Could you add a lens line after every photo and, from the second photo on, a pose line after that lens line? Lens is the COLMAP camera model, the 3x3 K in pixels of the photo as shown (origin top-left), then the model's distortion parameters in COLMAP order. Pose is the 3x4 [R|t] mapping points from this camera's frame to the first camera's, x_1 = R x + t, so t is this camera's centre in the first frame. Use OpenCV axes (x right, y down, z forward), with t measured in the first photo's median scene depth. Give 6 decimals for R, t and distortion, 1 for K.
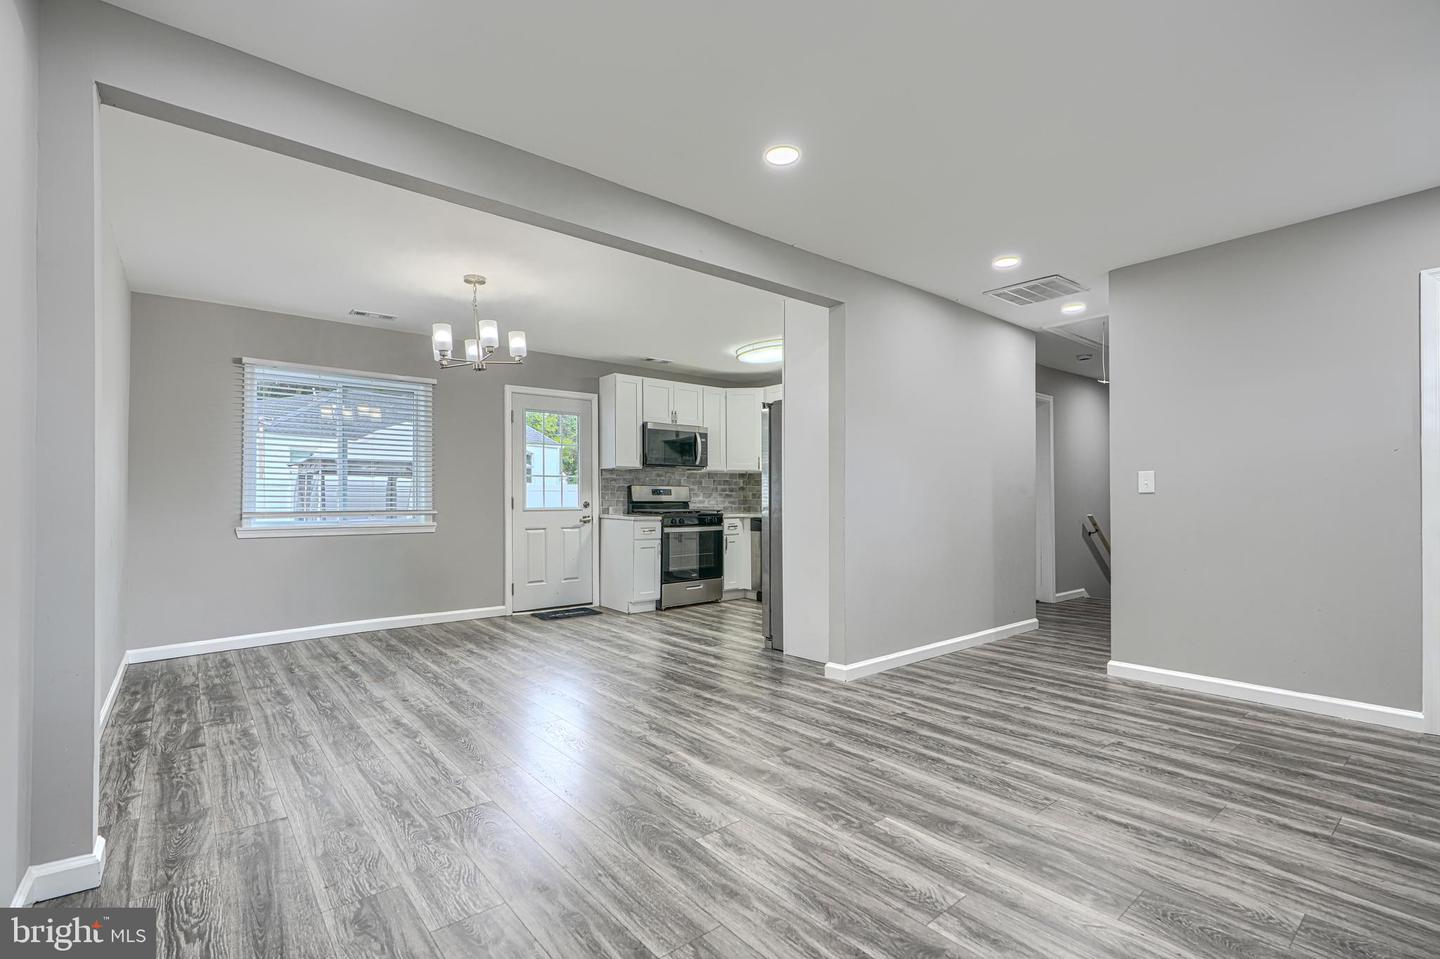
lens RADIAL K [[655.6, 0, 715.7], [0, 655.6, 492.3], [0, 0, 1]] dist [0.001301, 0.000356]
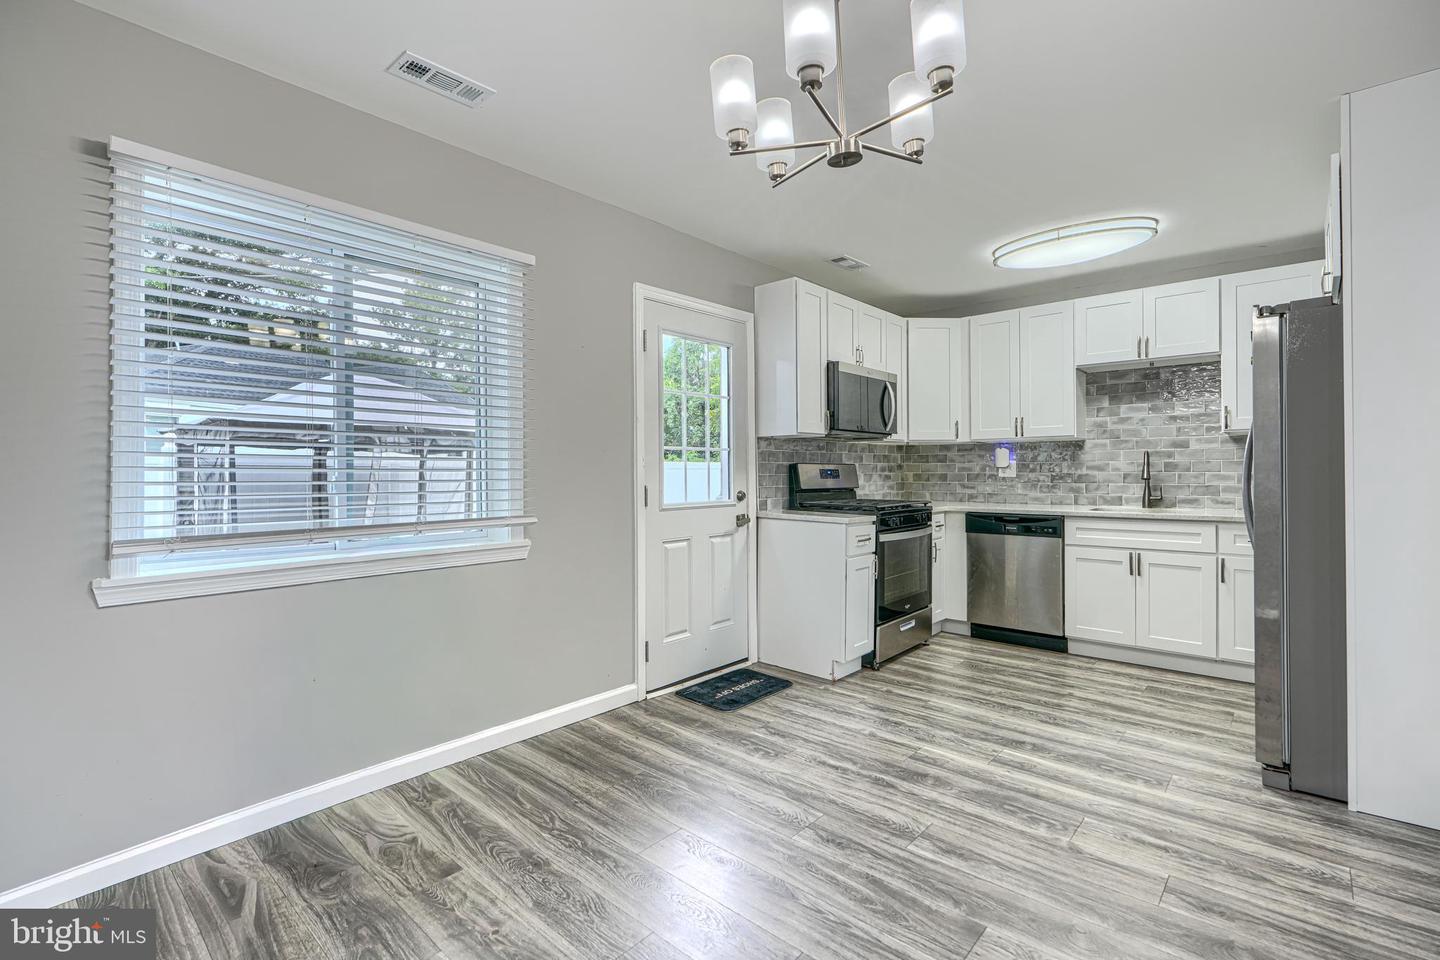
lens RADIAL K [[655.6, 0, 715.5], [0, 655.6, 468.9], [0, 0, 1]] dist [0.001301, 0.000356]
pose [[0.988461, -0.003538, 0.151433, -0.505882], [0.002352, 0.999965, 0.008011, -0.017983], [-0.151456, -0.007563, 0.988435, 0.666160]]
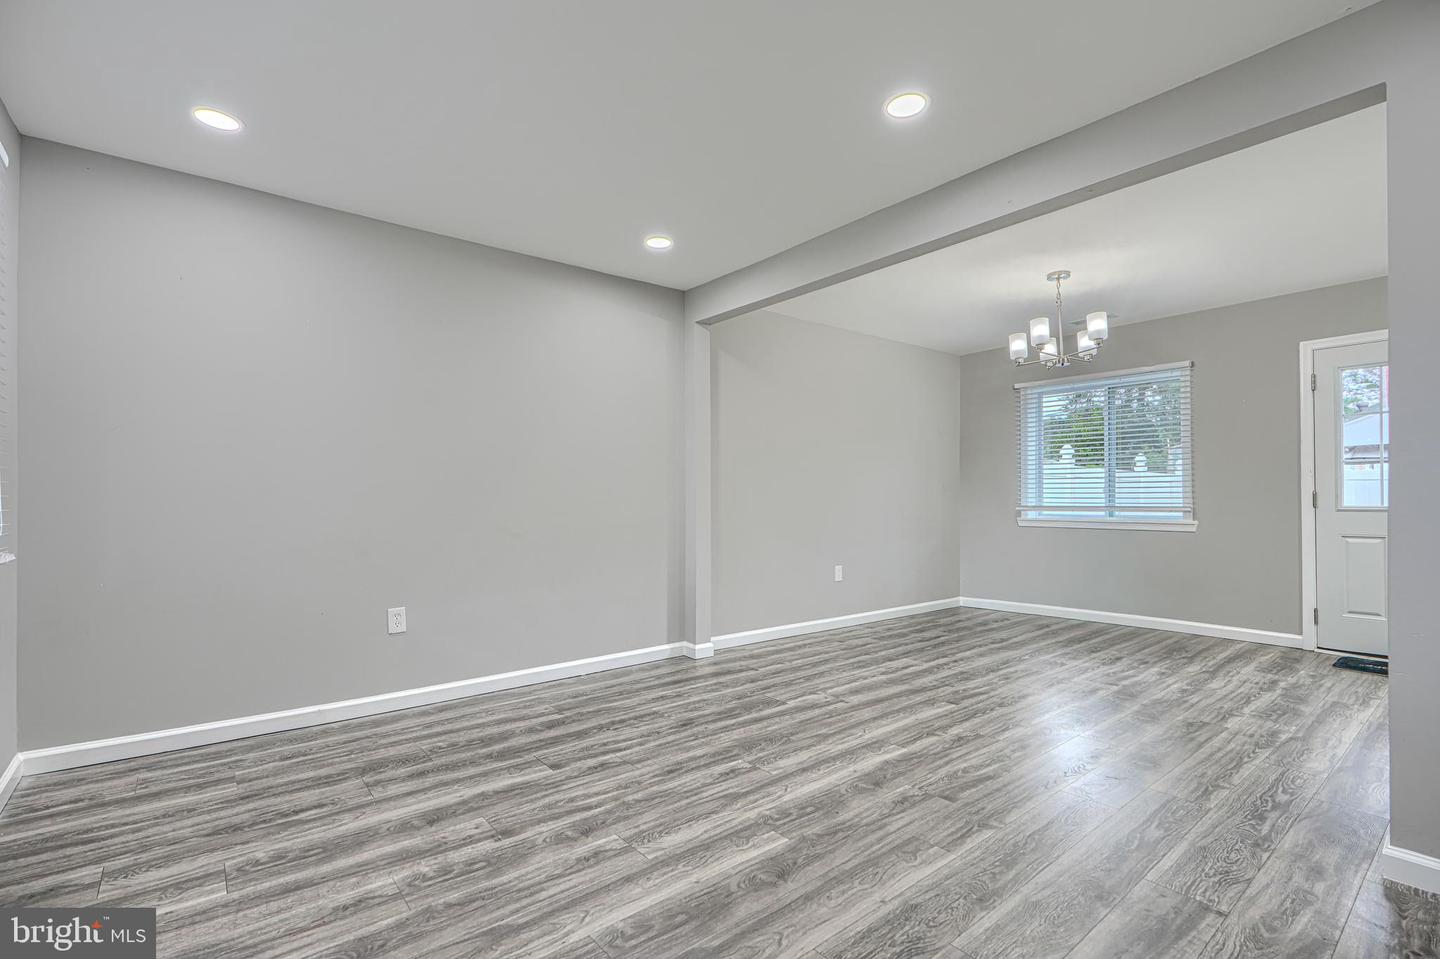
lens RADIAL K [[655.6, 0, 717.1], [0, 655.6, 493.6], [0, 0, 1]] dist [0.001301, 0.000356]
pose [[-0.009777, -0.004433, -0.999942, 0.657466], [0.015536, 0.999869, -0.004584, 0.003855], [0.999831, -0.015580, -0.009707, 0.503724]]
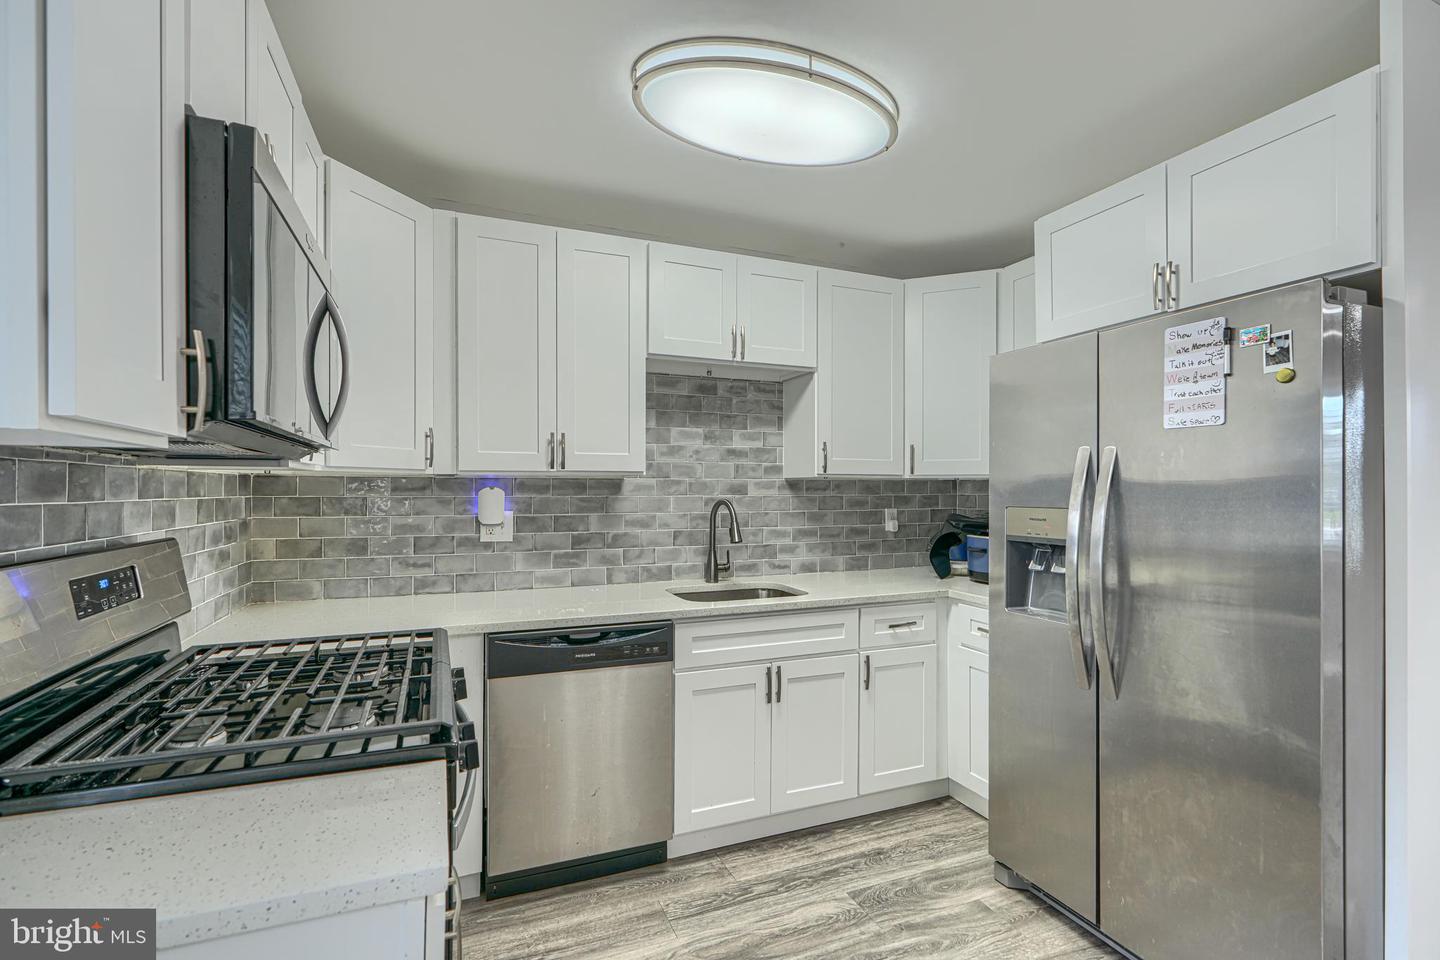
lens RADIAL K [[655.6, 0, 718.6], [0, 655.6, 489.4], [0, 0, 1]] dist [0.001301, 0.000356]
pose [[0.289573, 0.002810, 0.957152, -0.341819], [-0.012802, 0.999918, 0.000938, -0.047949], [-0.957070, -0.012525, 0.289585, 1.402854]]
